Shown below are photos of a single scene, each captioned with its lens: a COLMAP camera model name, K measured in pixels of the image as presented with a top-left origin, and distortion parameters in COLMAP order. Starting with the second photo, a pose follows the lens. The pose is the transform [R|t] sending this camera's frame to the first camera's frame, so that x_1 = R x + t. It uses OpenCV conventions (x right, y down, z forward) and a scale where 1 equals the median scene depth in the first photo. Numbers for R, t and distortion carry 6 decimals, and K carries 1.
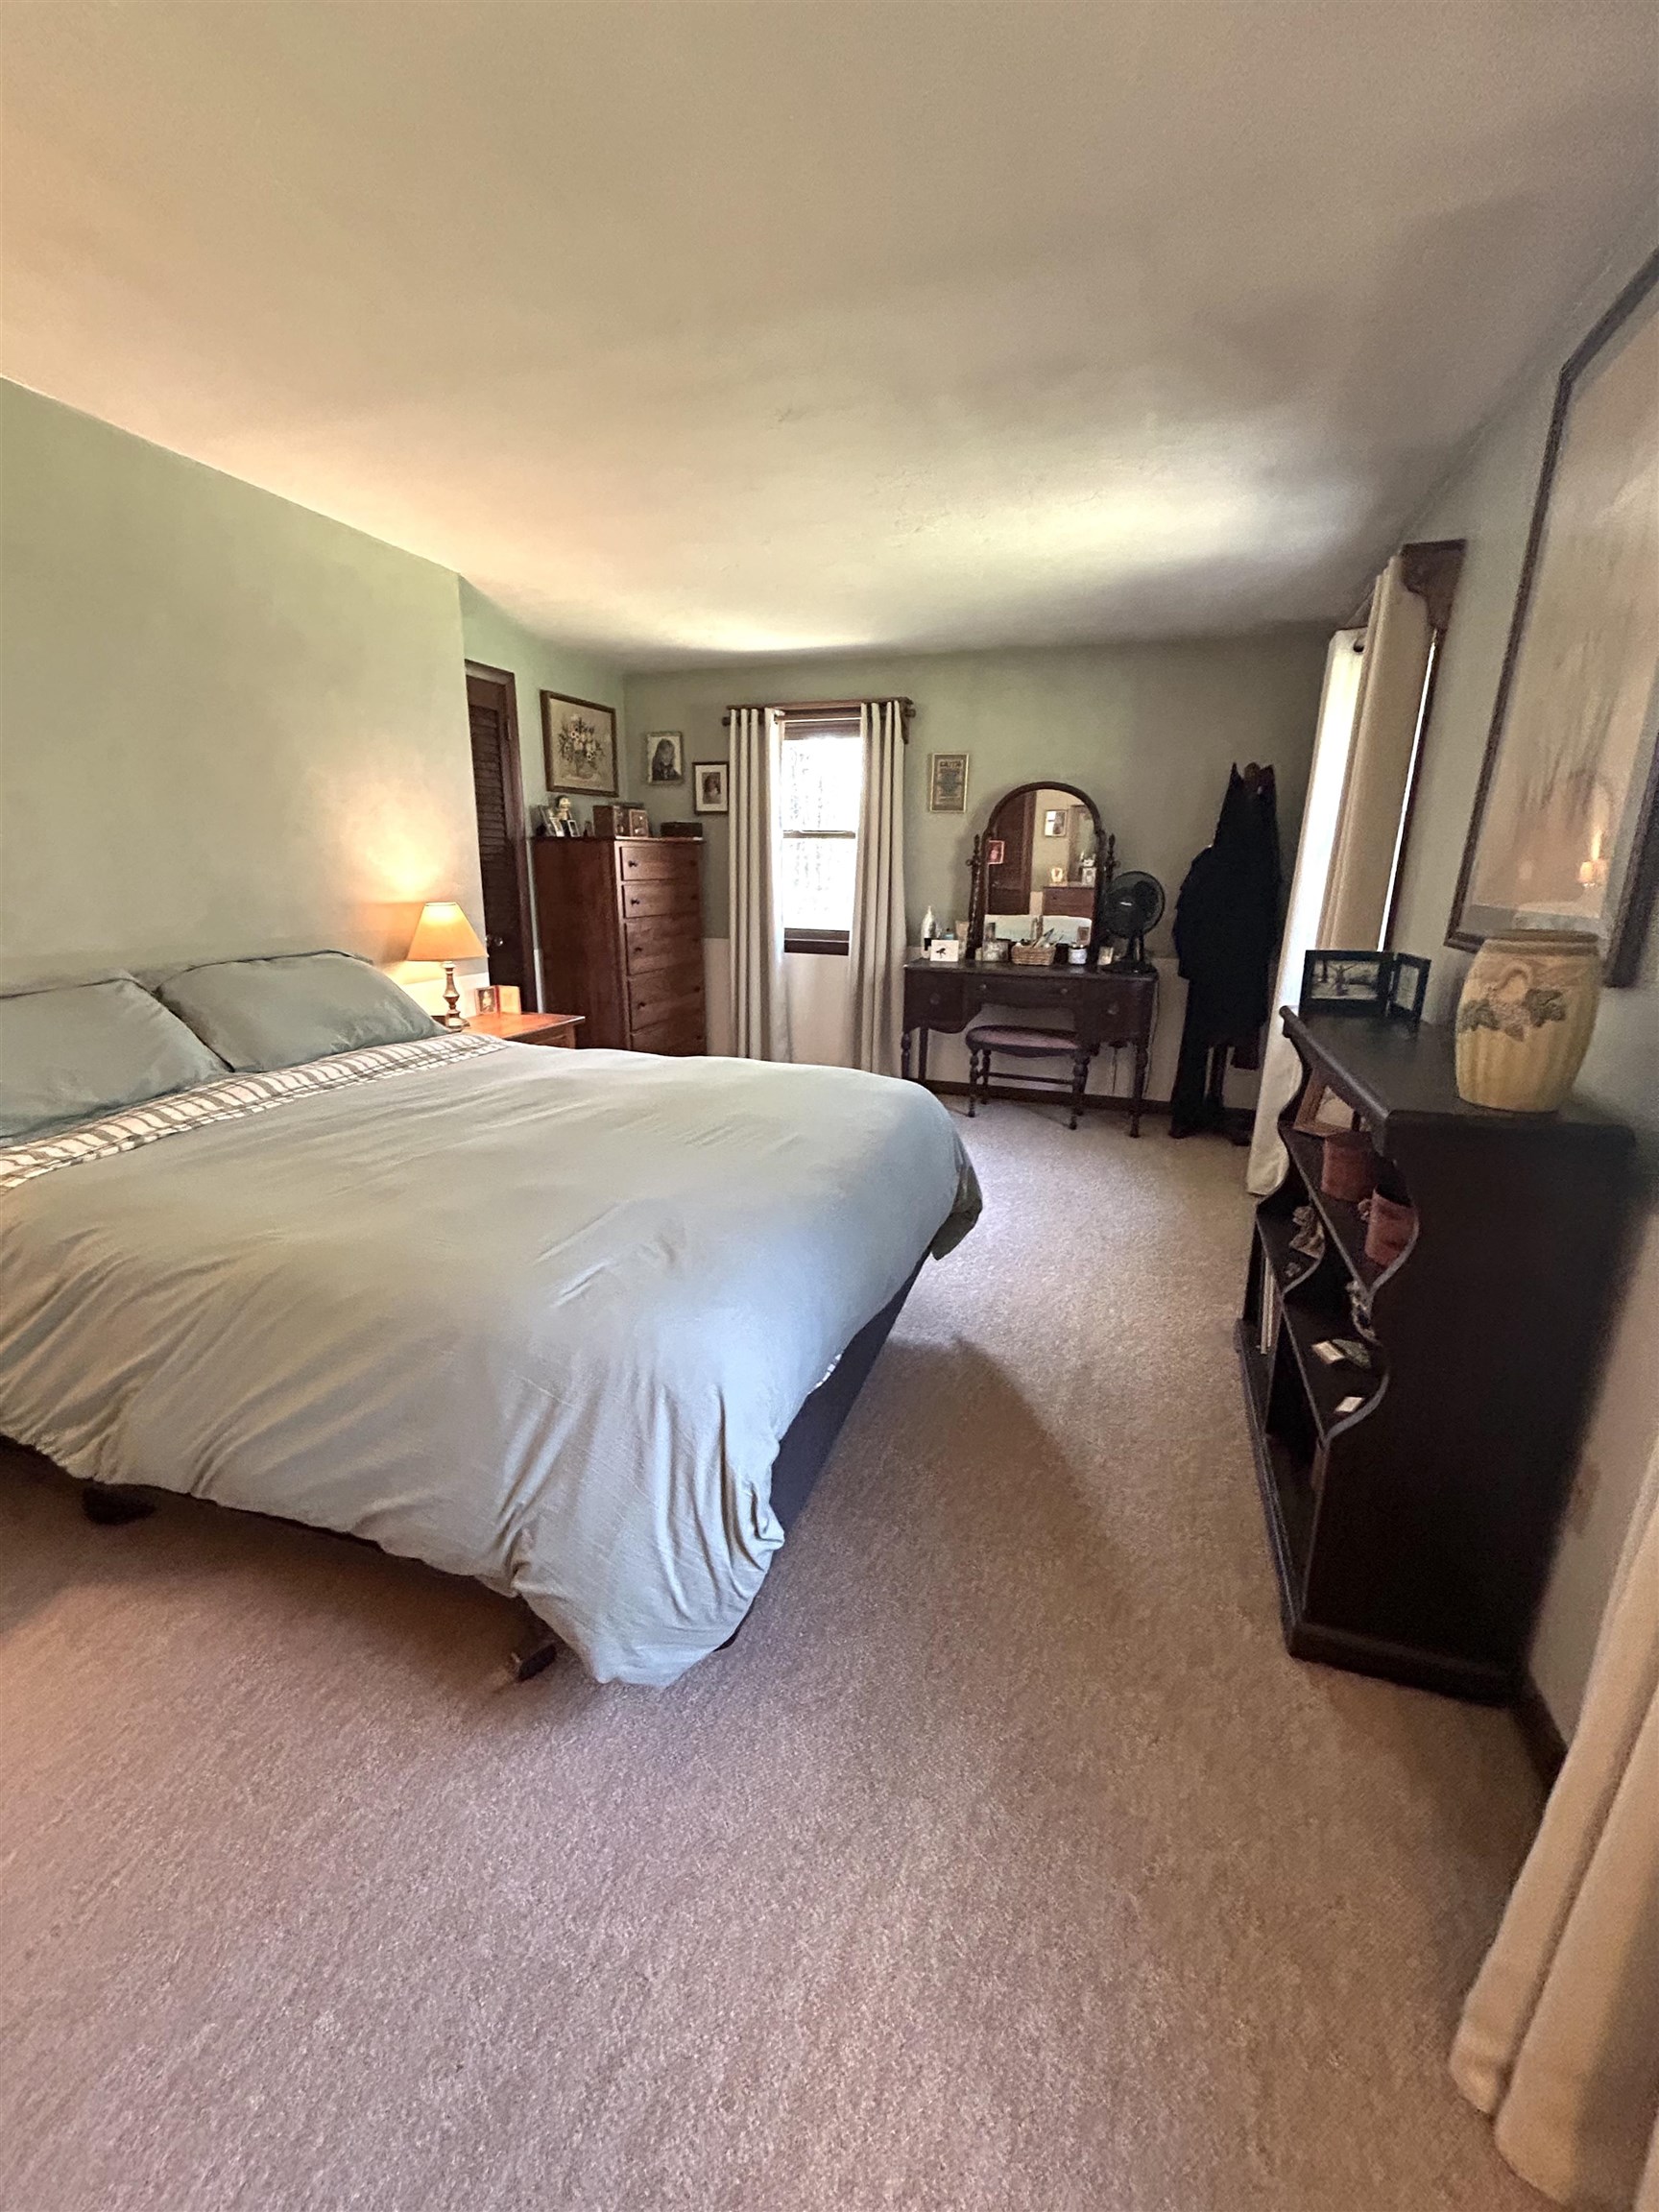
lens RADIAL K [[894.1, 0, 844.5], [0, 894.1, 1112.6], [0, 0, 1]] dist [-0.003073, 0.001564]
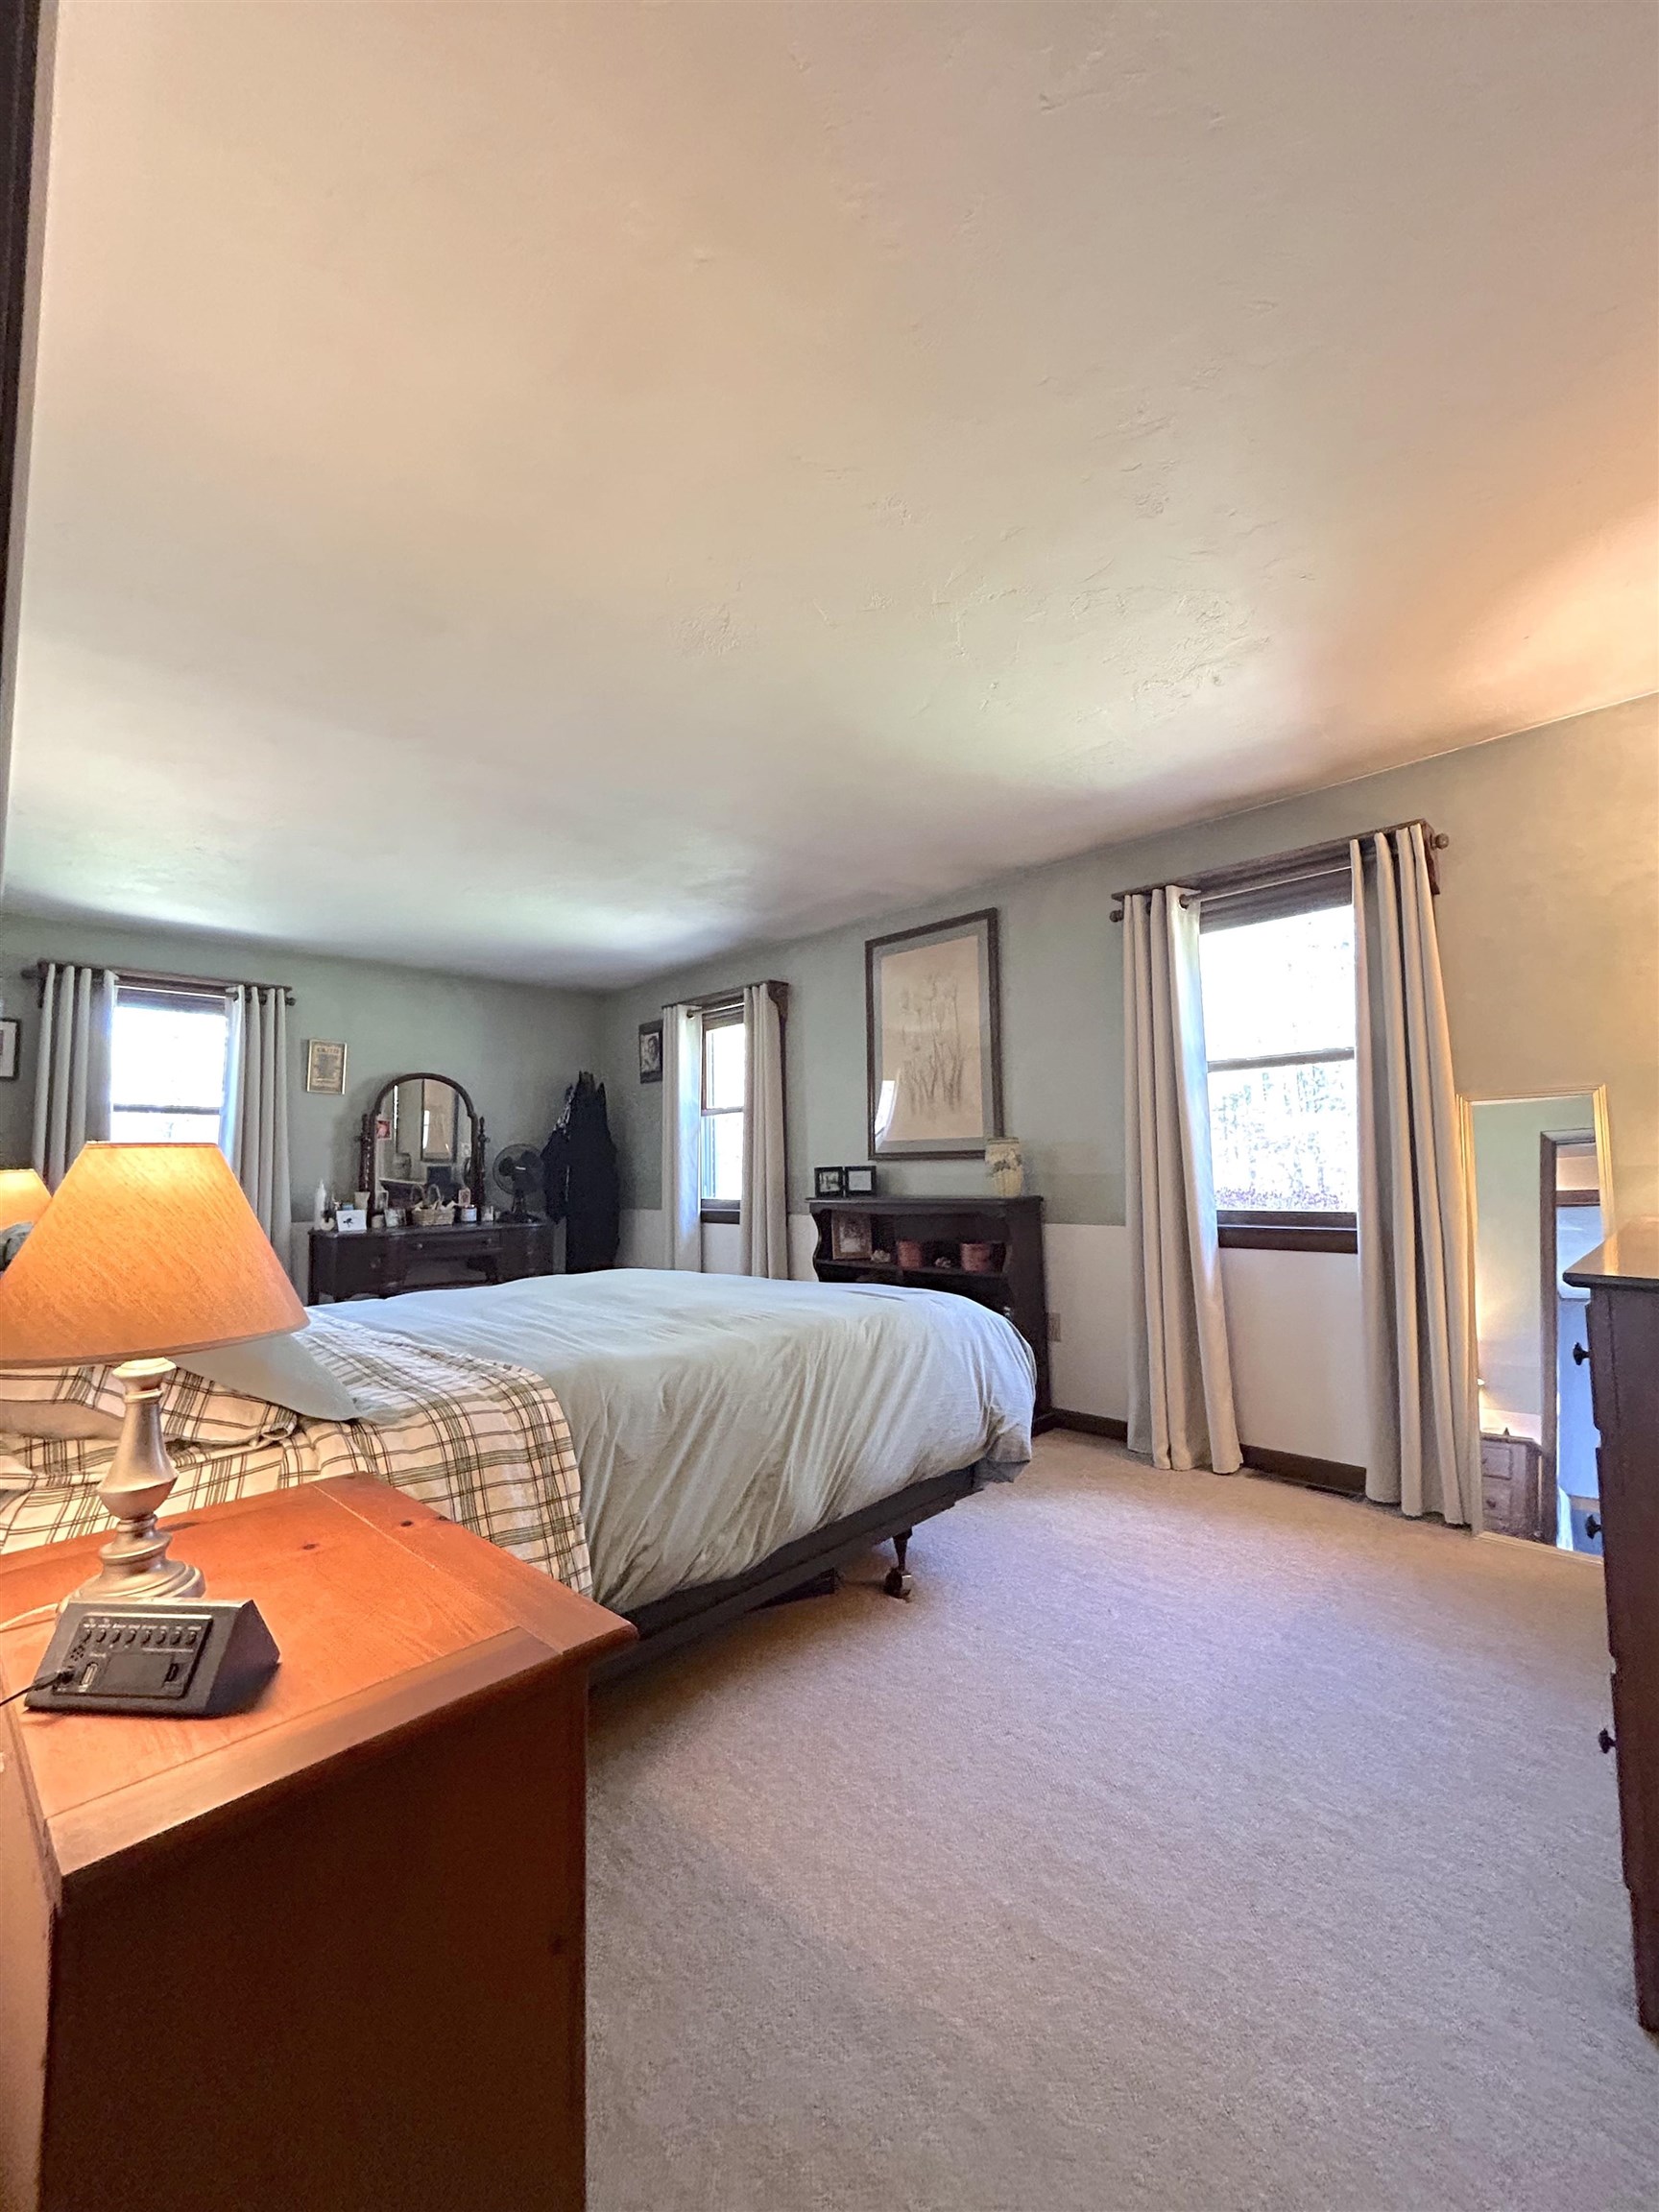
lens RADIAL K [[894.1, 0, 834.7], [0, 894.1, 1107.1], [0, 0, 1]] dist [-0.003073, 0.001564]
pose [[0.443819, 0.038591, 0.895285, -0.566607], [0.262066, 0.949805, -0.170855, 0.017161], [-0.856940, 0.310453, 0.411428, 0.058864]]
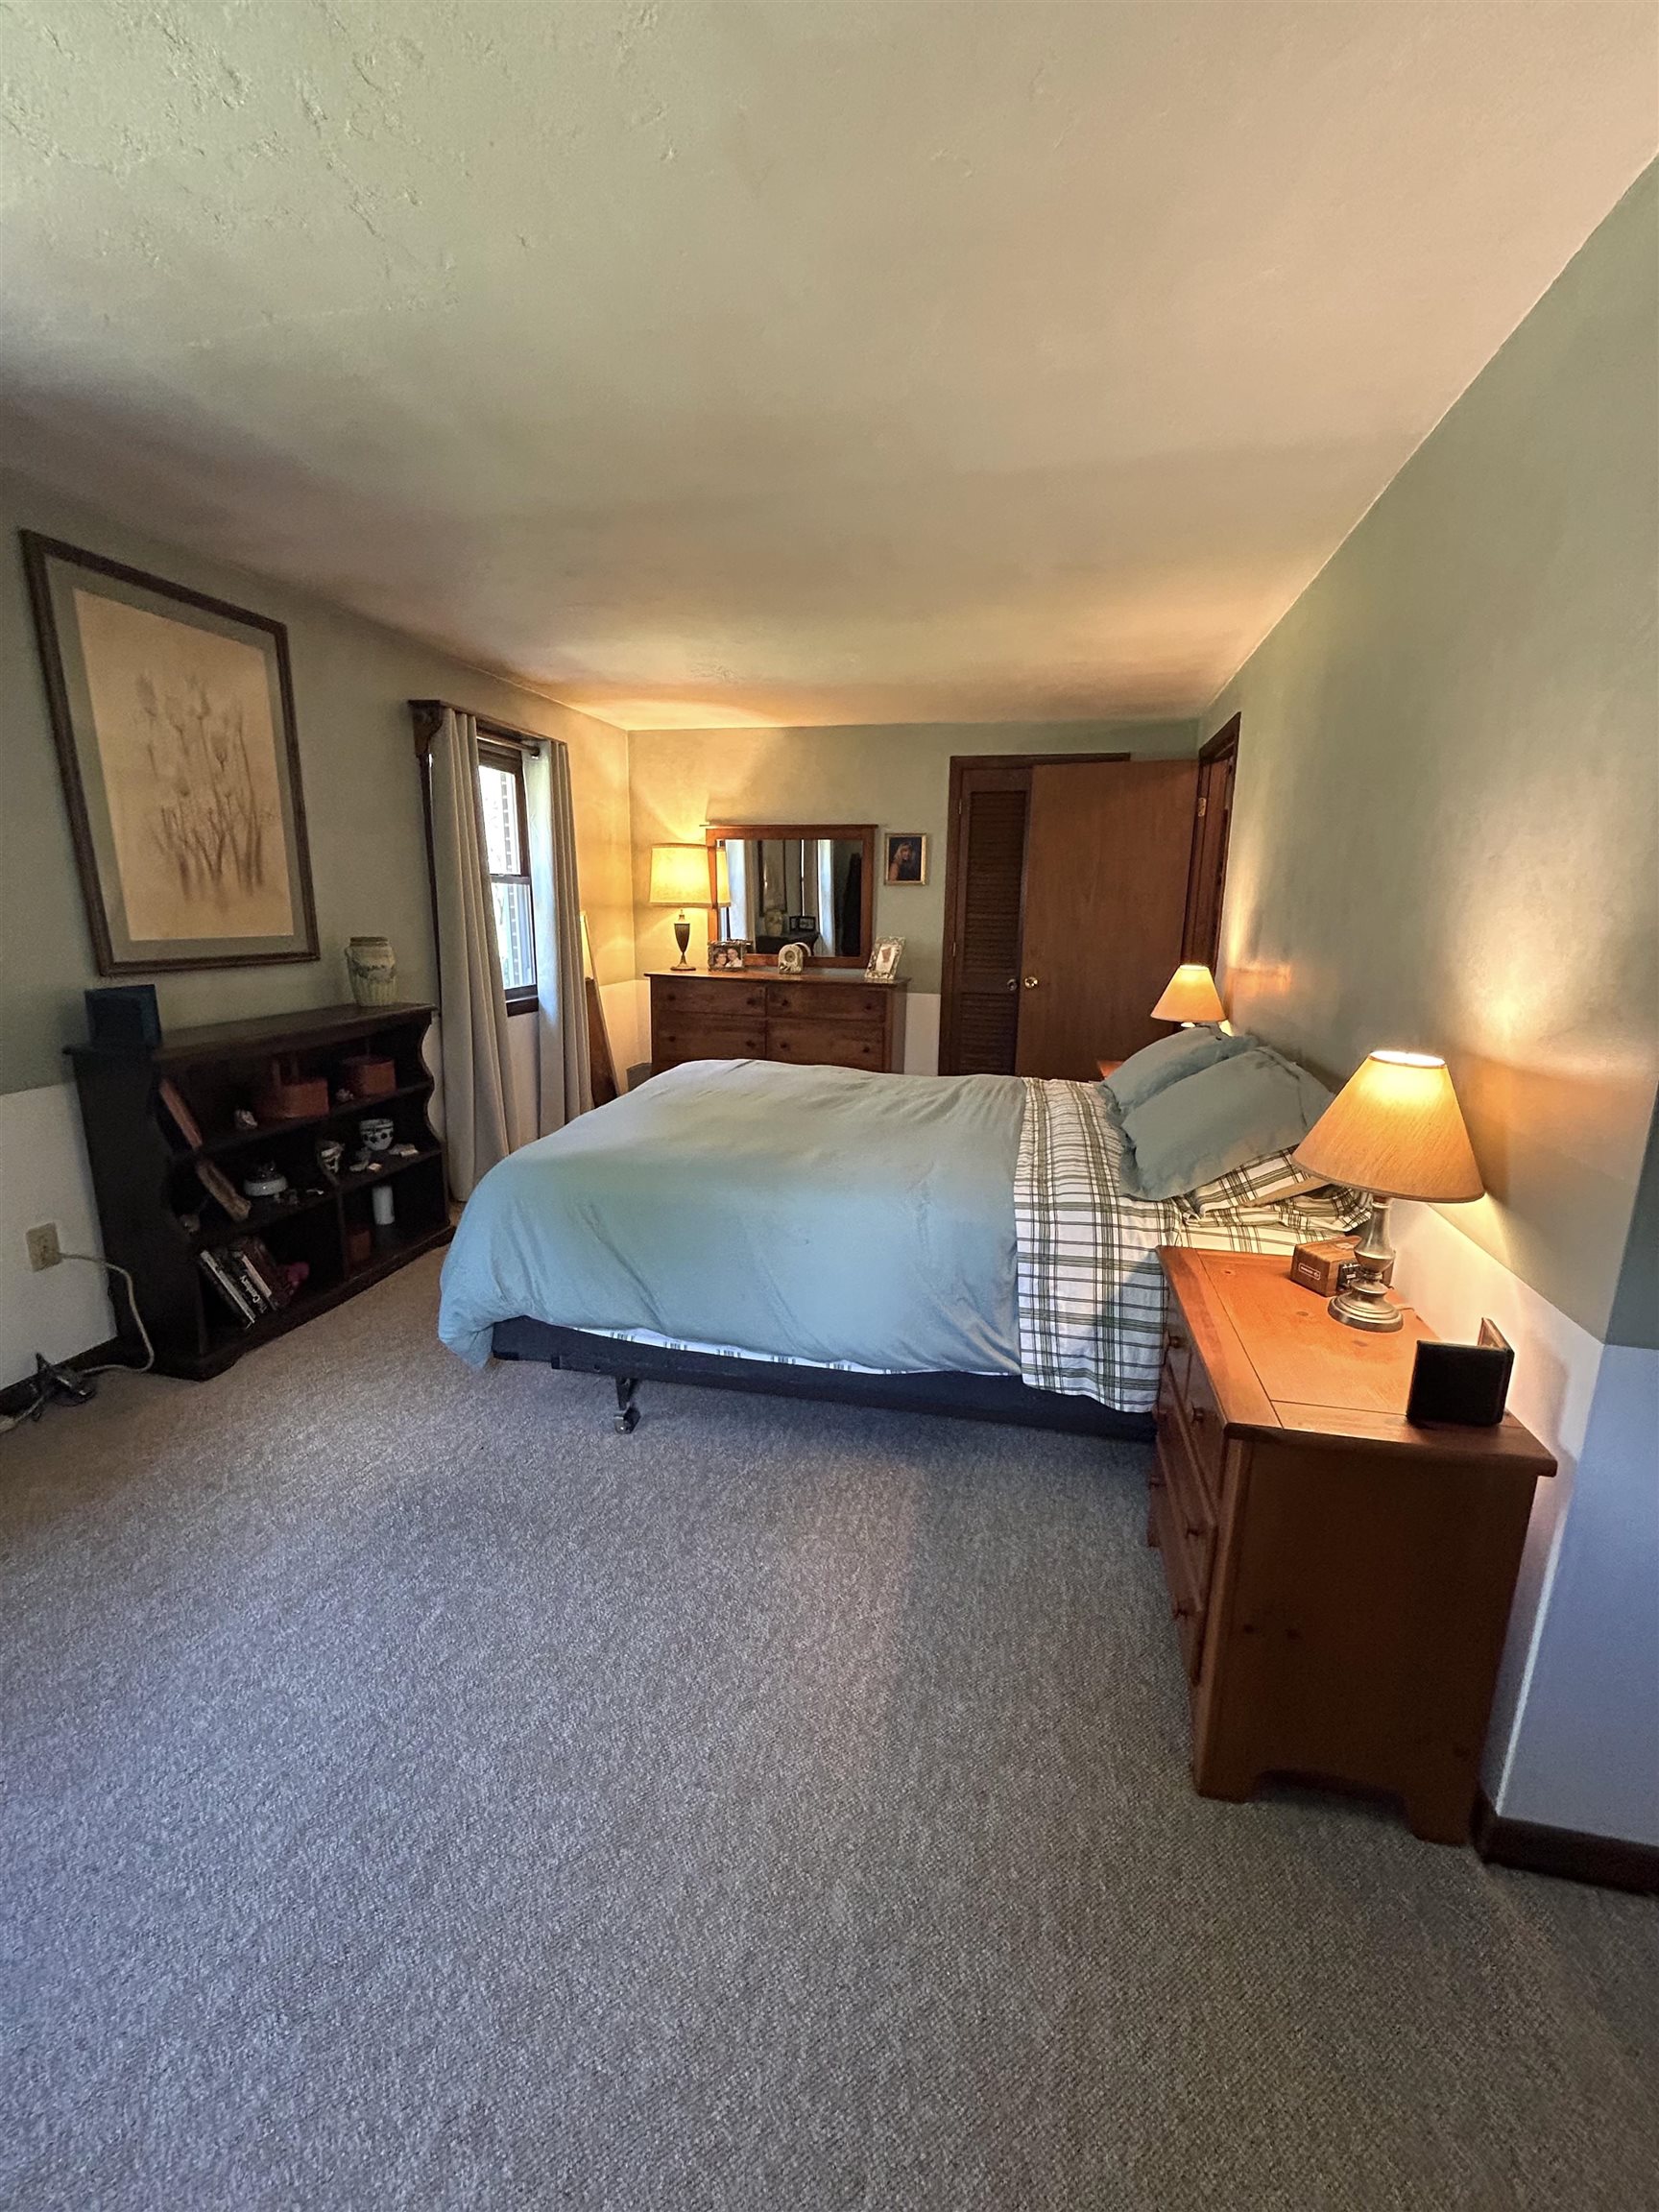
lens RADIAL K [[894.1, 0, 829.7], [0, 894.1, 1090.3], [0, 0, 1]] dist [-0.003073, 0.001564]
pose [[-0.995383, -0.014985, -0.094808, -0.083113], [-0.057290, 0.885257, 0.461560, -0.287306], [0.077013, 0.464861, -0.882028, 0.955240]]
